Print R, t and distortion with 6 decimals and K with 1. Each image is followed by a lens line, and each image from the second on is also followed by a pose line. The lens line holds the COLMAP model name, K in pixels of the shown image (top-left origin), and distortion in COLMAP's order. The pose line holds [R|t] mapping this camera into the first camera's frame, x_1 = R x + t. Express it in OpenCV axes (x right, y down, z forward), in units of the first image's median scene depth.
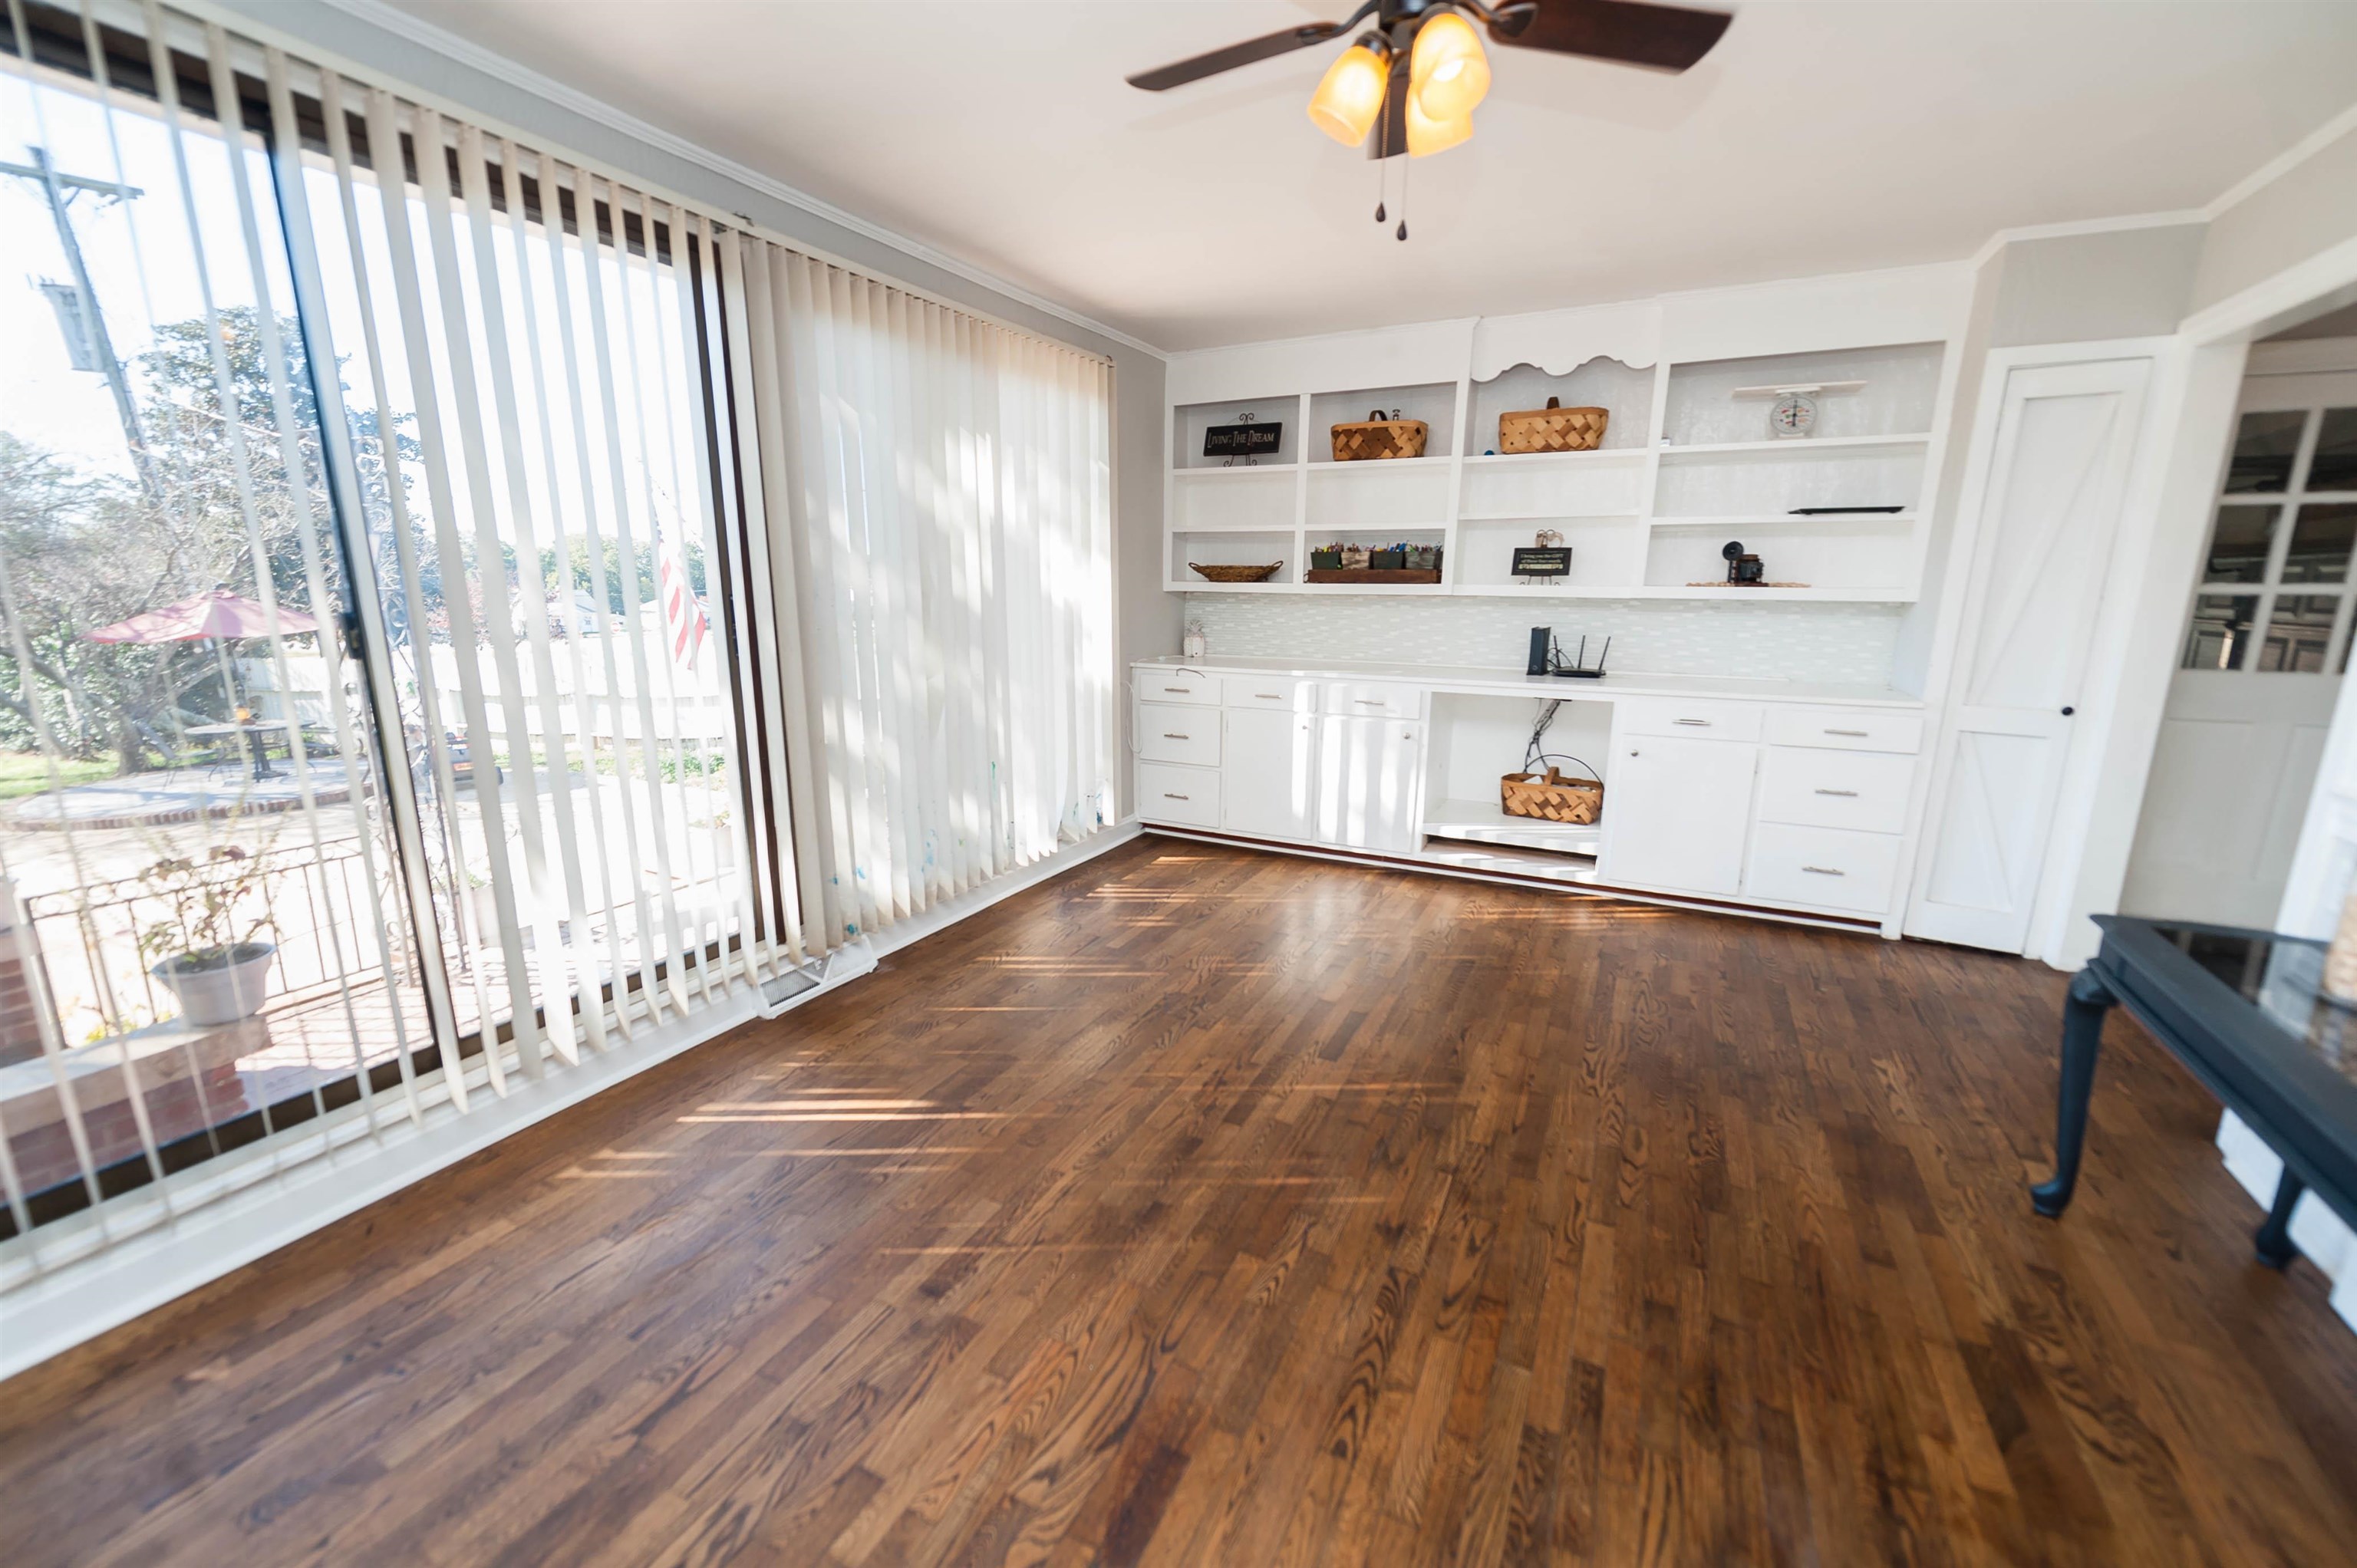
lens RADIAL K [[950.0, 0, 1166.8], [0, 950.0, 791.0], [0, 0, 1]] dist [0.010661, -0.001440]
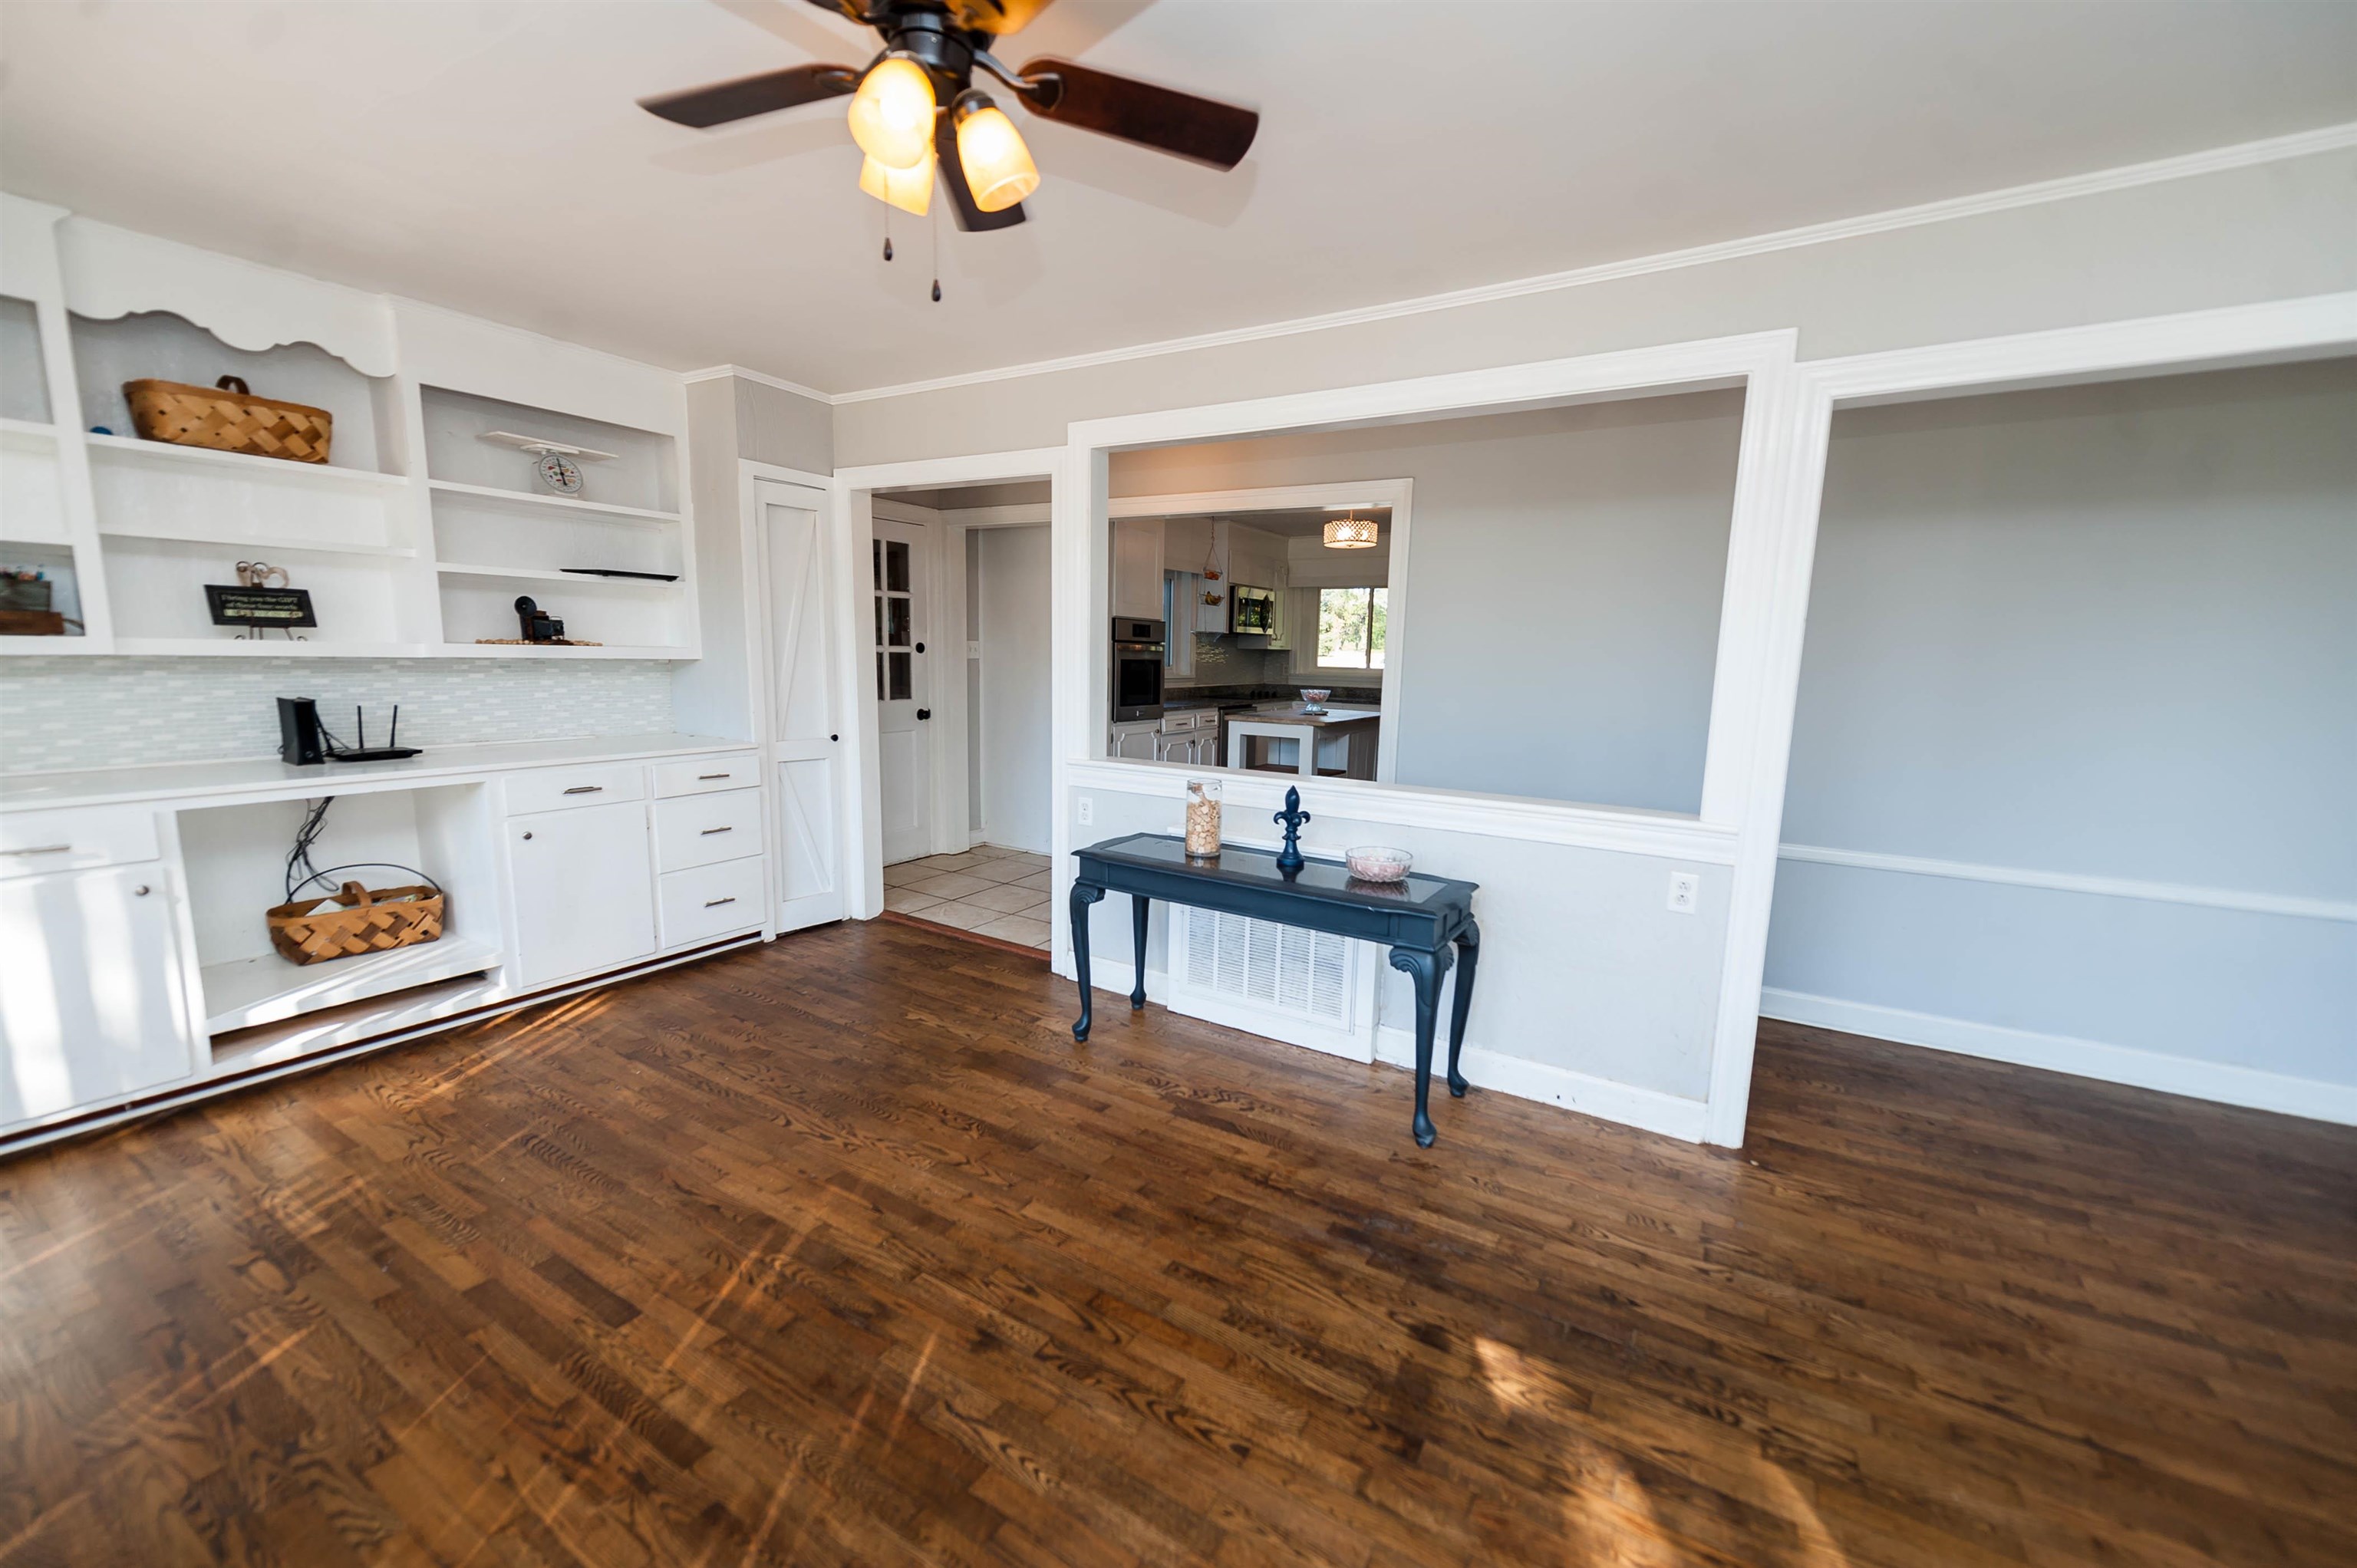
lens RADIAL K [[950.0, 0, 1169.6], [0, 950.0, 791.3], [0, 0, 1]] dist [0.010661, -0.001440]
pose [[0.078564, -0.154956, 0.984793, -0.311836], [0.195271, 0.971102, 0.137224, -0.083740], [-0.977598, 0.181520, 0.106552, 0.327527]]
